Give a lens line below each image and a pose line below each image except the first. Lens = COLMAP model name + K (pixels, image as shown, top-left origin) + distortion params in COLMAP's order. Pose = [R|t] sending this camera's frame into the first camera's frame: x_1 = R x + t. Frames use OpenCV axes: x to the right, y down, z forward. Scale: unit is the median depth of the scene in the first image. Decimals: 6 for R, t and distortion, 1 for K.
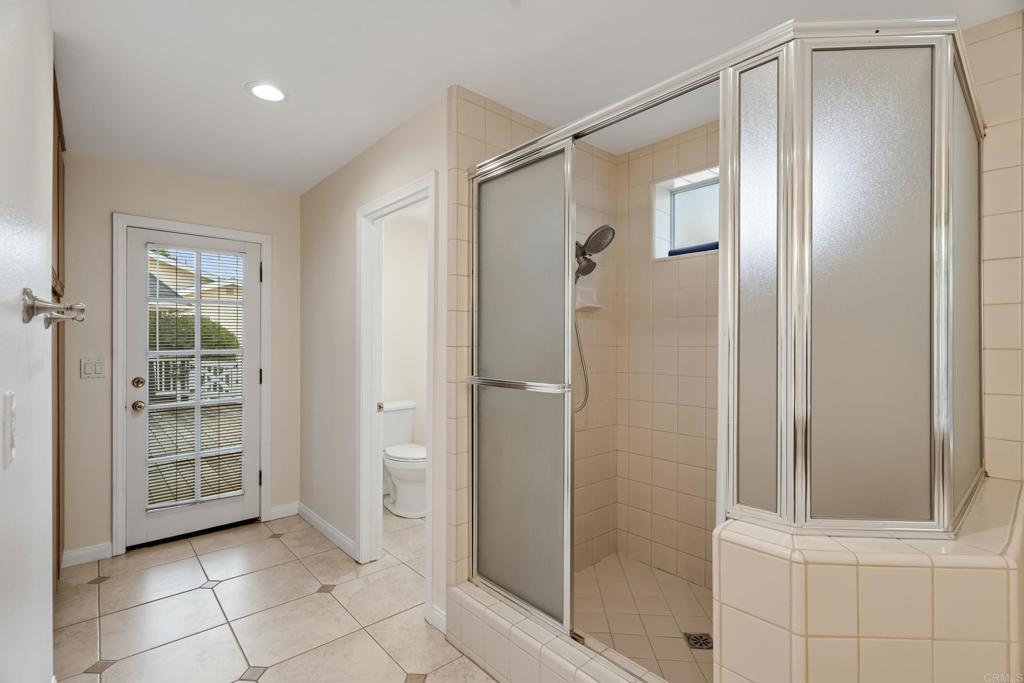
lens RADIAL K [[466.5, 0, 509.9], [0, 466.5, 349.3], [0, 0, 1]] dist [-0.006806, 0.000267]
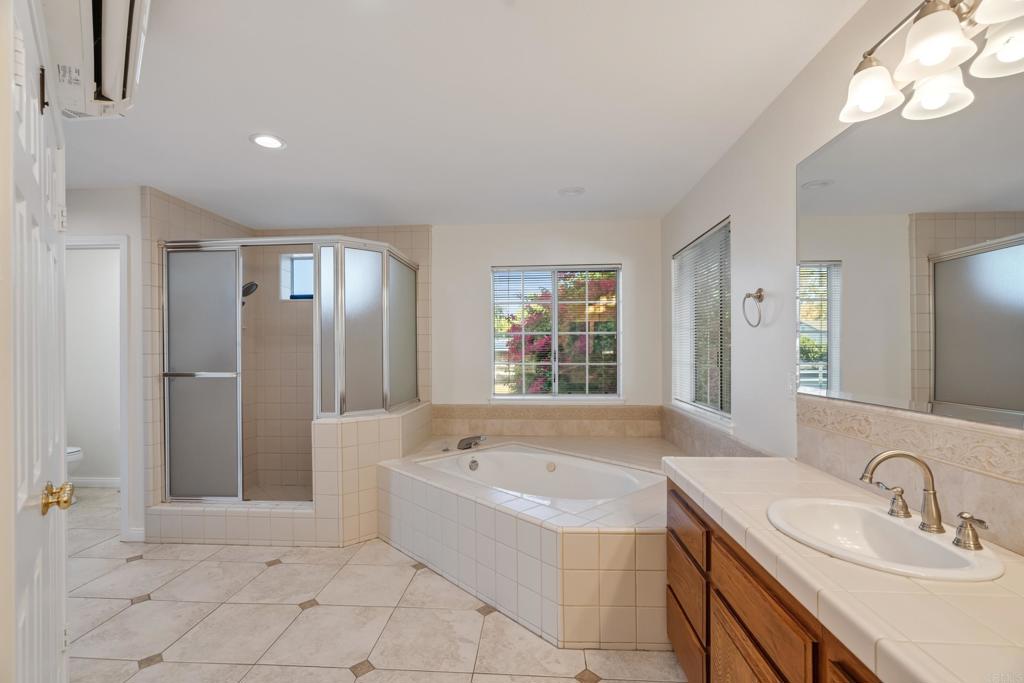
lens RADIAL K [[466.5, 0, 509.9], [0, 466.5, 349.3], [0, 0, 1]] dist [-0.006806, 0.000267]
pose [[0.710782, -0.005335, 0.703392, -0.352644], [0.013229, 0.999896, -0.005784, 0.002752], [-0.703288, 0.013416, 0.710779, -0.946794]]
